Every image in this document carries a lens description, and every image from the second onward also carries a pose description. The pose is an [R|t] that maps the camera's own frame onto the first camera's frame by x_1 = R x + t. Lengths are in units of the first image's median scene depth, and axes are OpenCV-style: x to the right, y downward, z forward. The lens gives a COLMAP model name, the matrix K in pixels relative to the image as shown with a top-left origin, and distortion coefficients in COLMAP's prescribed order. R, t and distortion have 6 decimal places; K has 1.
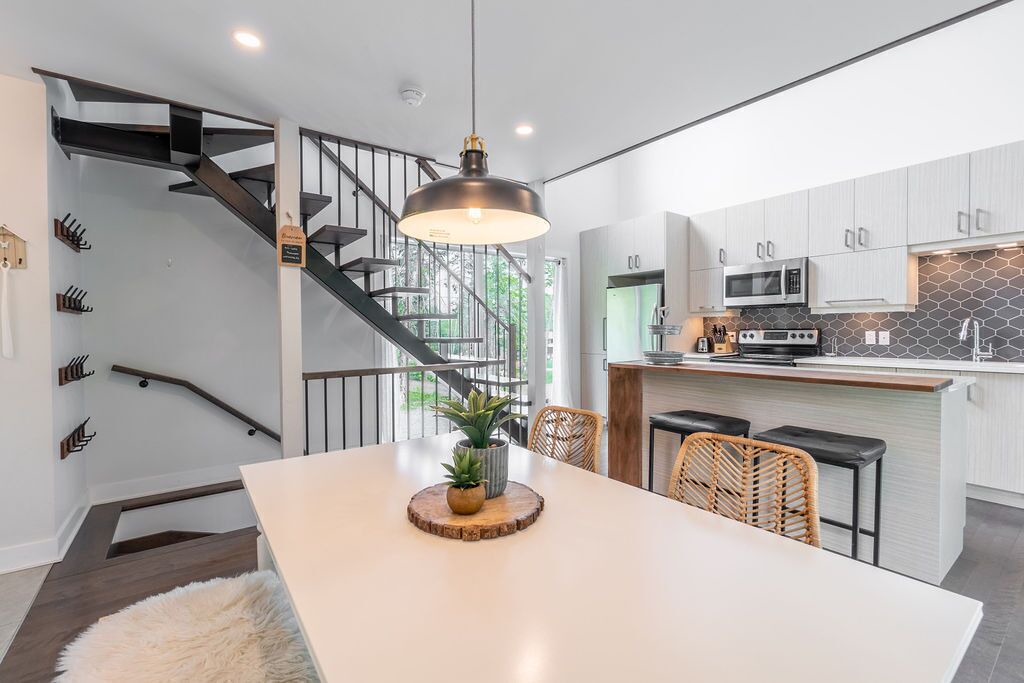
lens RADIAL K [[451.0, 0, 514.5], [0, 451.0, 338.4], [0, 0, 1]] dist [-0.011365, -0.000515]
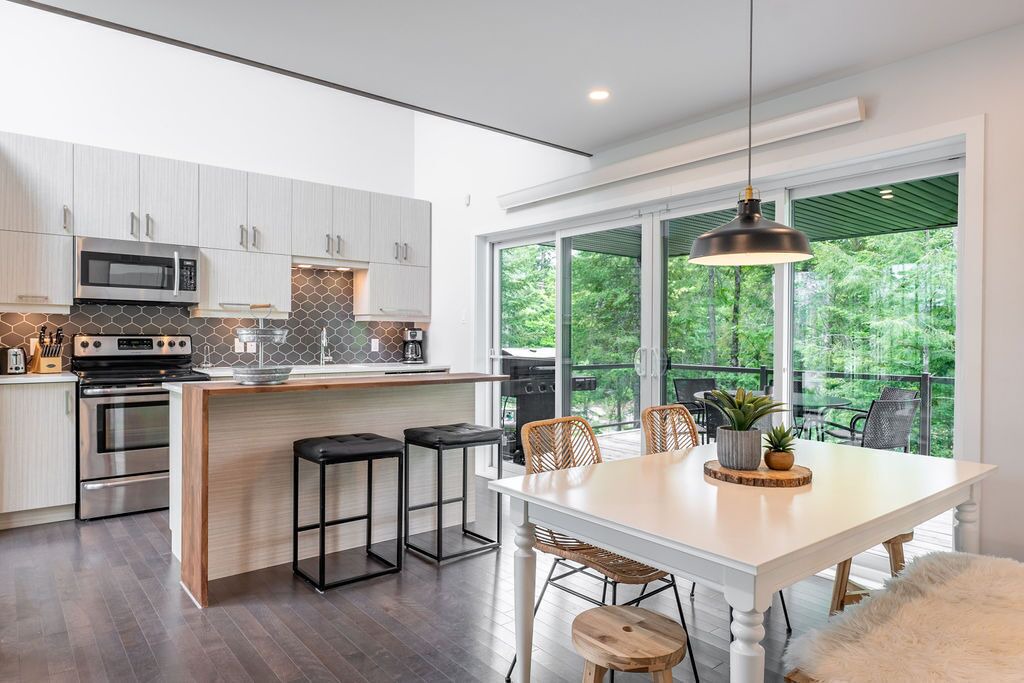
lens RADIAL K [[629.6, 0, 517.4], [0, 629.6, 344.1], [0, 0, 1]] dist [-0.015596, 0.002355]
pose [[-0.052126, -0.006725, 0.998618, -0.505797], [0.010163, 0.999922, 0.007264, -0.007471], [-0.998589, 0.010527, -0.052054, 0.475522]]
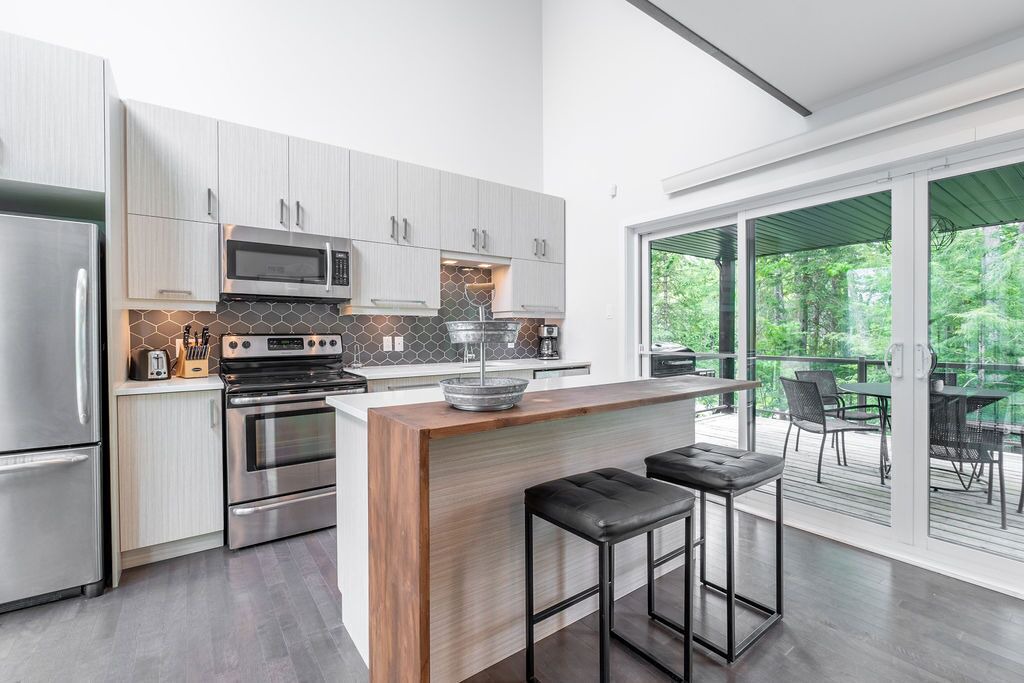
lens RADIAL K [[451.0, 0, 507.9], [0, 451.0, 339.2], [0, 0, 1]] dist [-0.011365, -0.000515]
pose [[0.021735, -0.007741, 0.999734, -0.099999], [0.021719, 0.999738, 0.007269, -0.011450], [-0.999528, 0.021556, 0.021897, 0.709127]]
